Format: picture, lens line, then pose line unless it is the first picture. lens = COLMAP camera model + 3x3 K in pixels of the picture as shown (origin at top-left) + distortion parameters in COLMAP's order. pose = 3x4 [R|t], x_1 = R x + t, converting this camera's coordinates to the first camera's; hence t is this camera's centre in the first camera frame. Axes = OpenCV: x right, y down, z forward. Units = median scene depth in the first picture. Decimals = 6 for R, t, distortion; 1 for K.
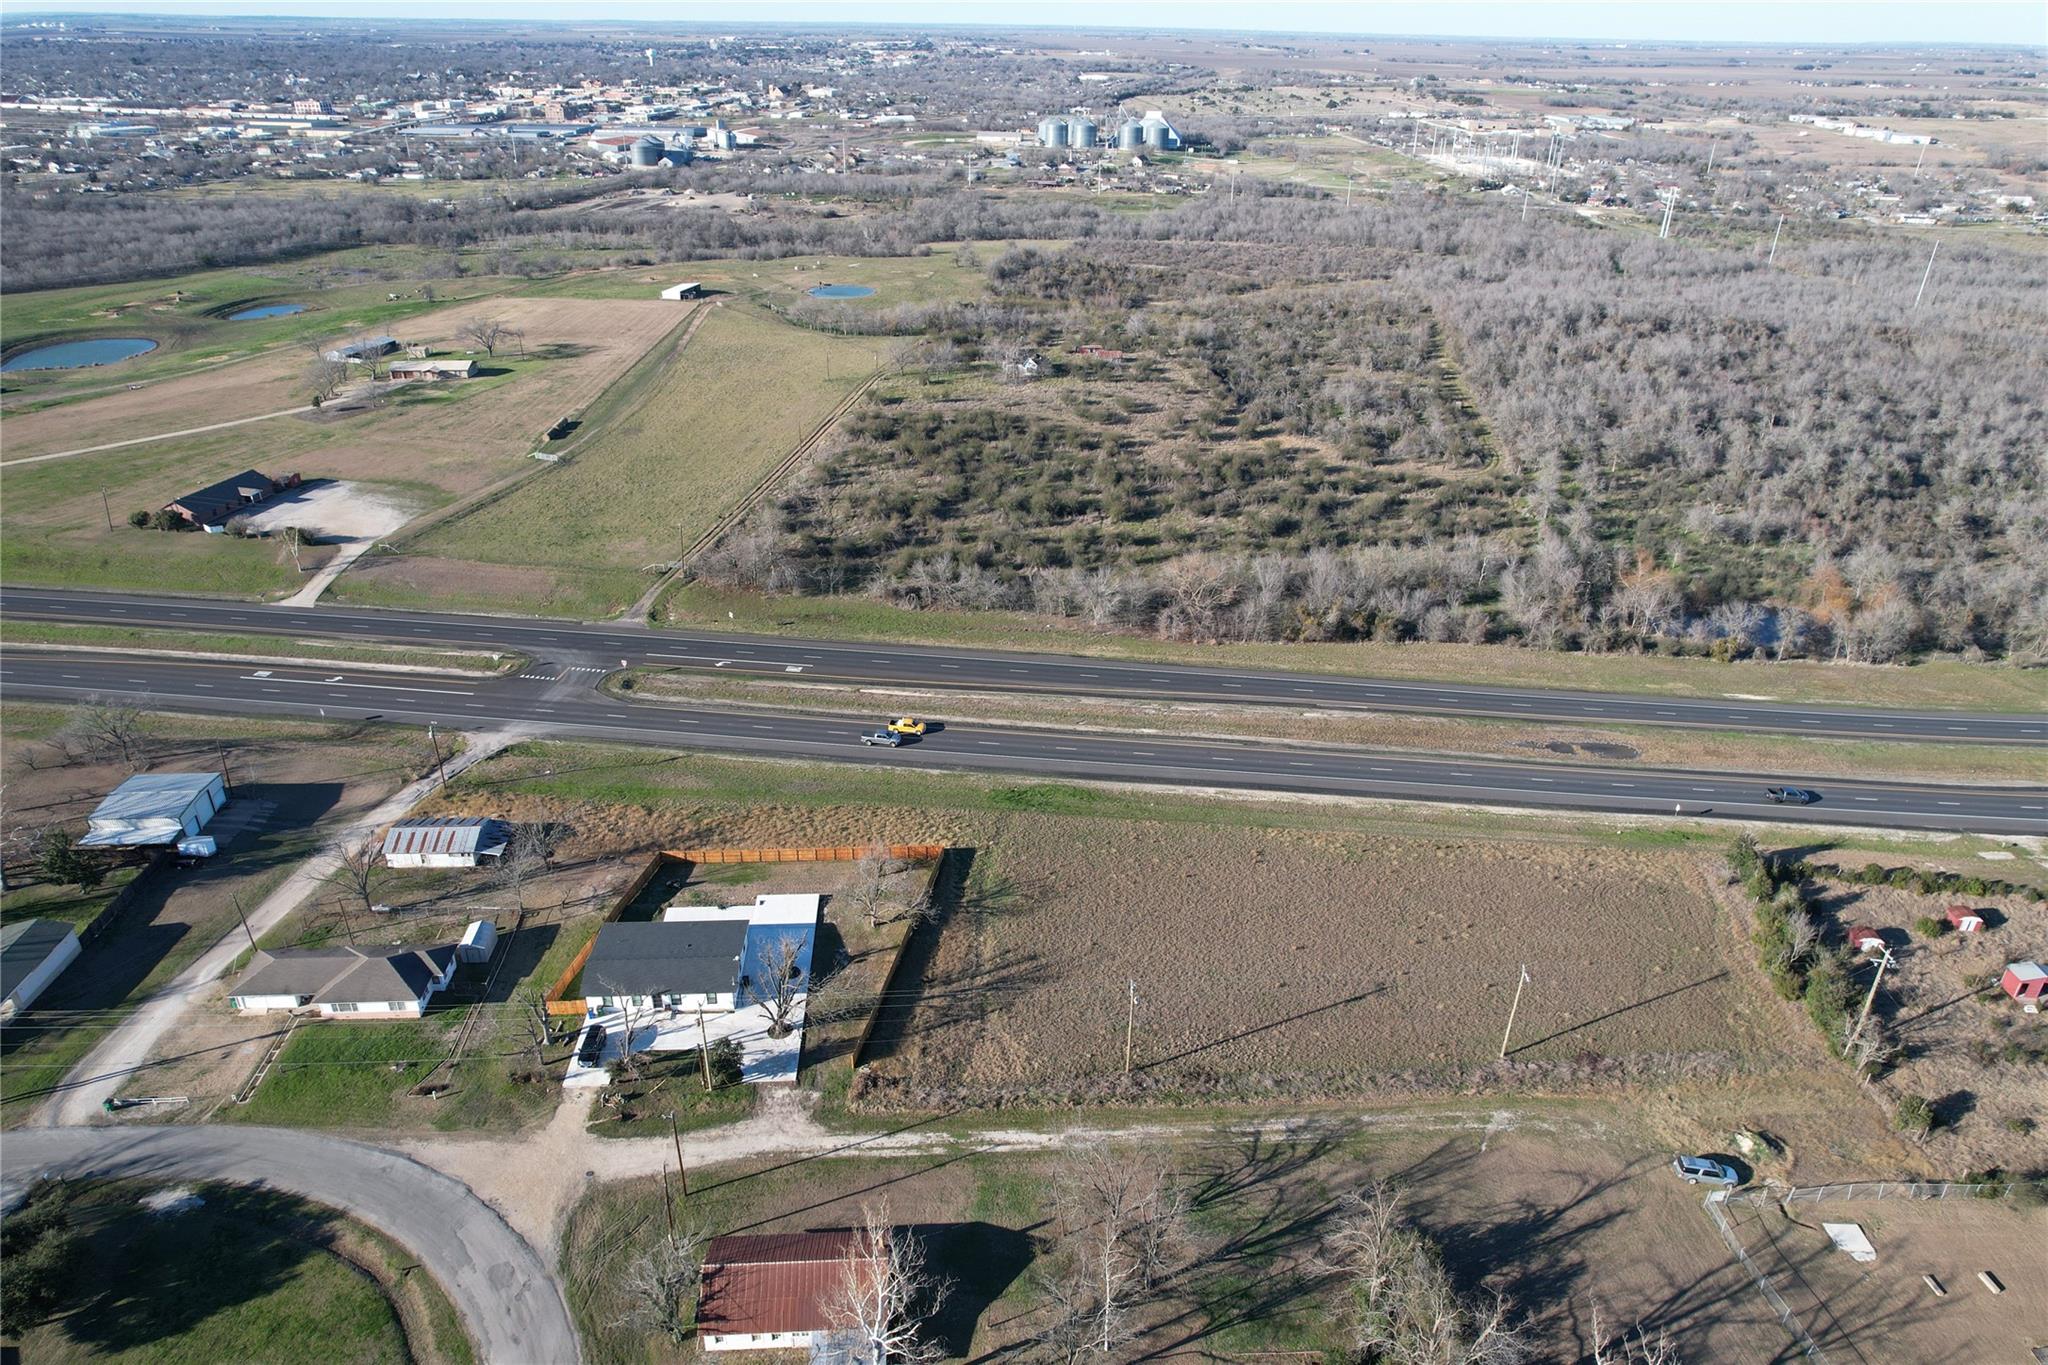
lens RADIAL K [[1292.4, 0, 1021.9], [0, 1292.4, 706.4], [0, 0, 1]] dist [-0.066740, 0.056034]
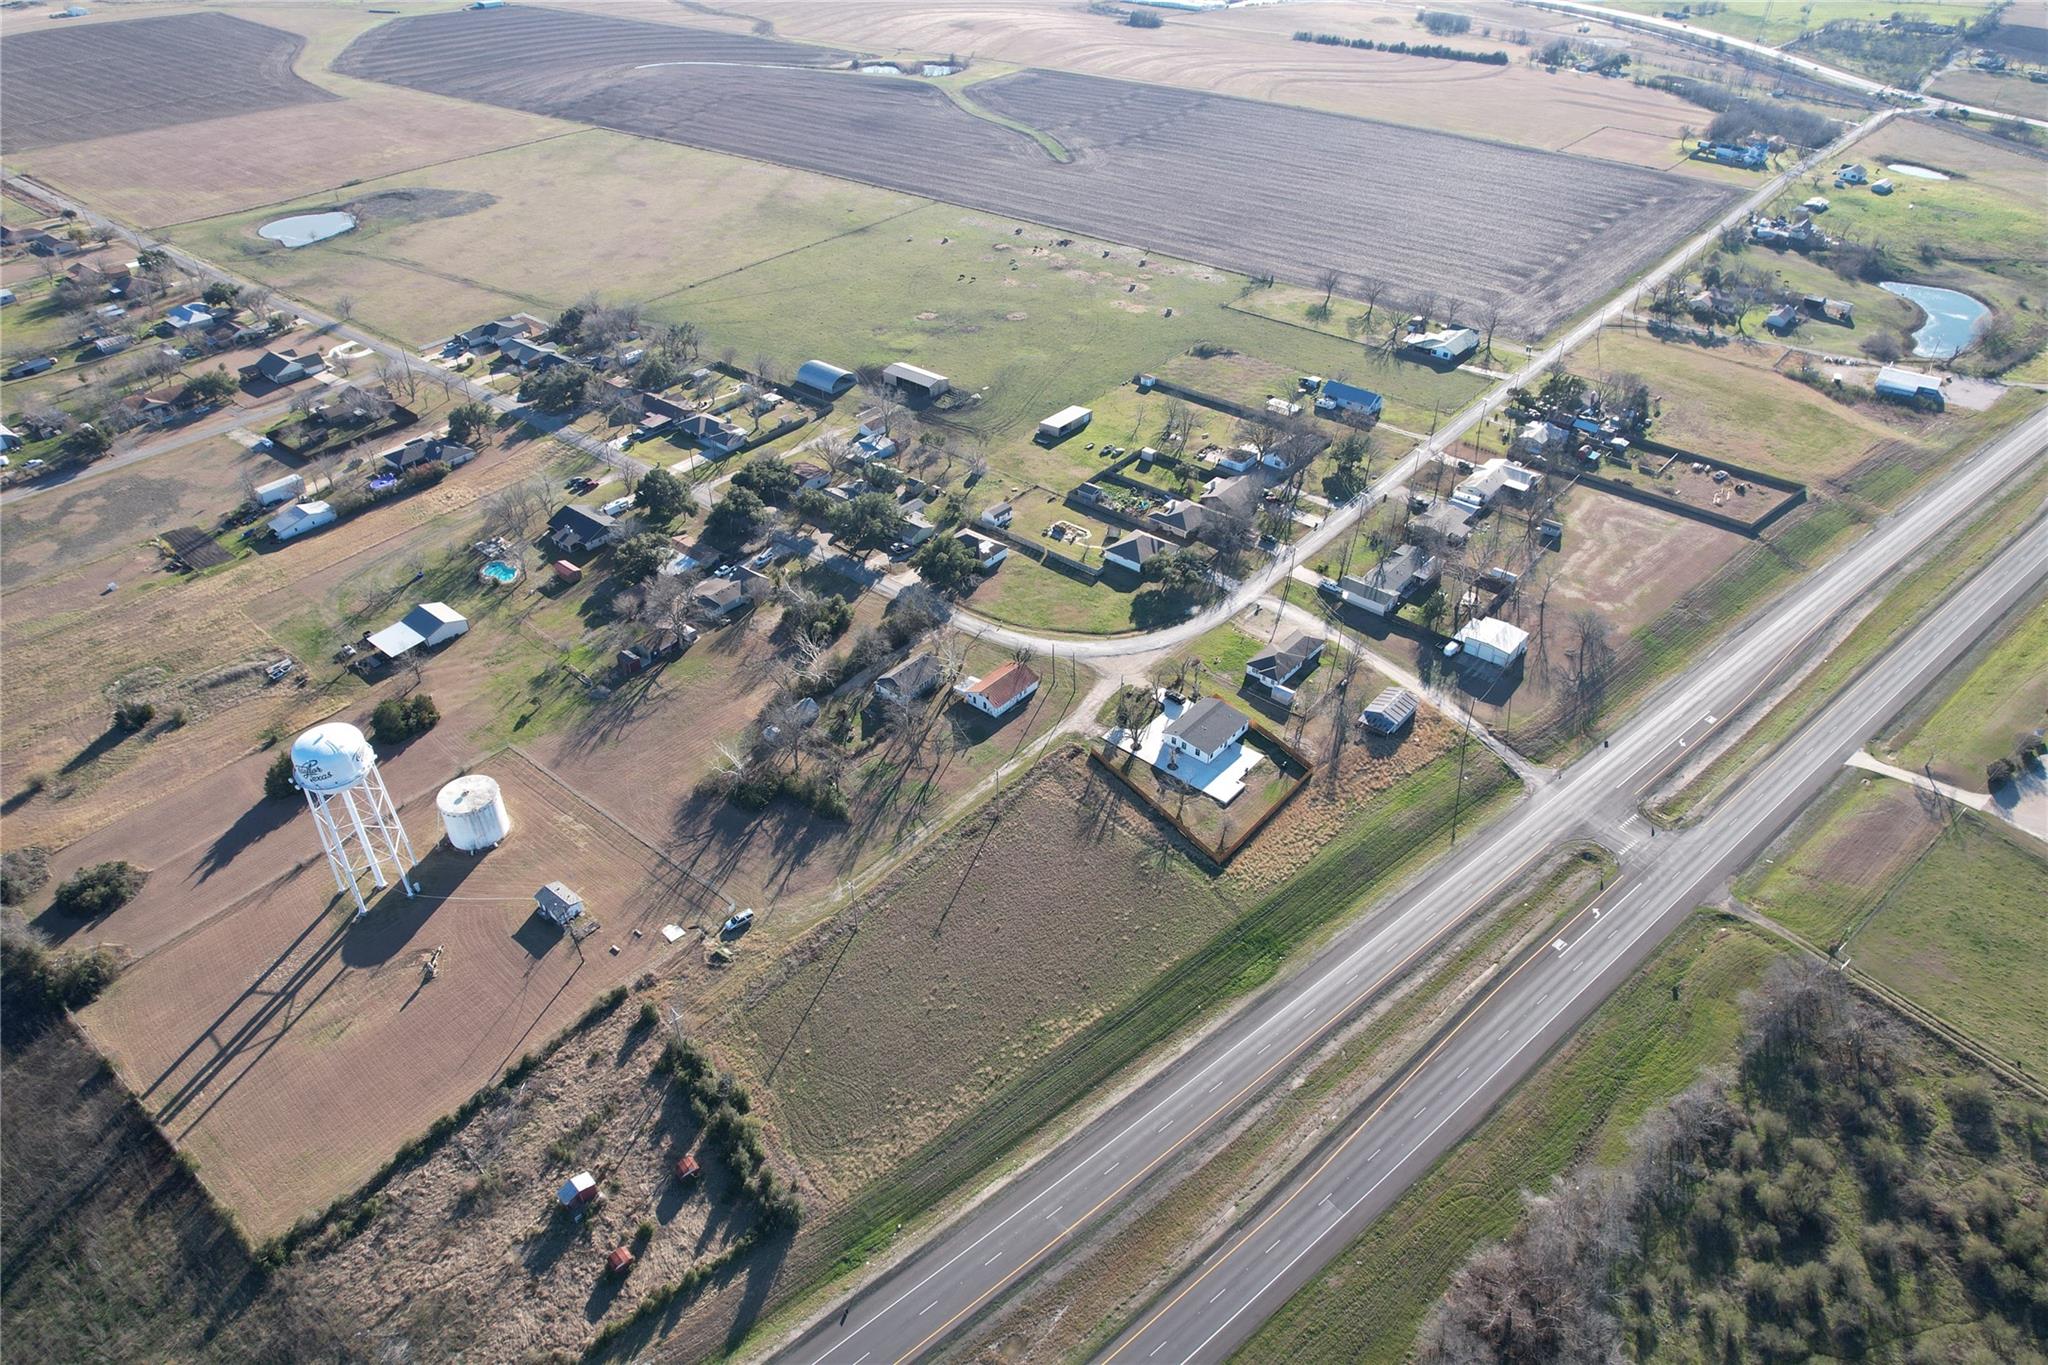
lens RADIAL K [[1292.4, 0, 1021.9], [0, 1292.4, 706.4], [0, 0, 1]] dist [-0.066740, 0.056034]
pose [[-0.693733, 0.419866, -0.585189, 1.192980], [-0.352229, 0.510929, 0.784147, -1.423440], [0.628227, 0.750109, -0.206559, 1.362066]]
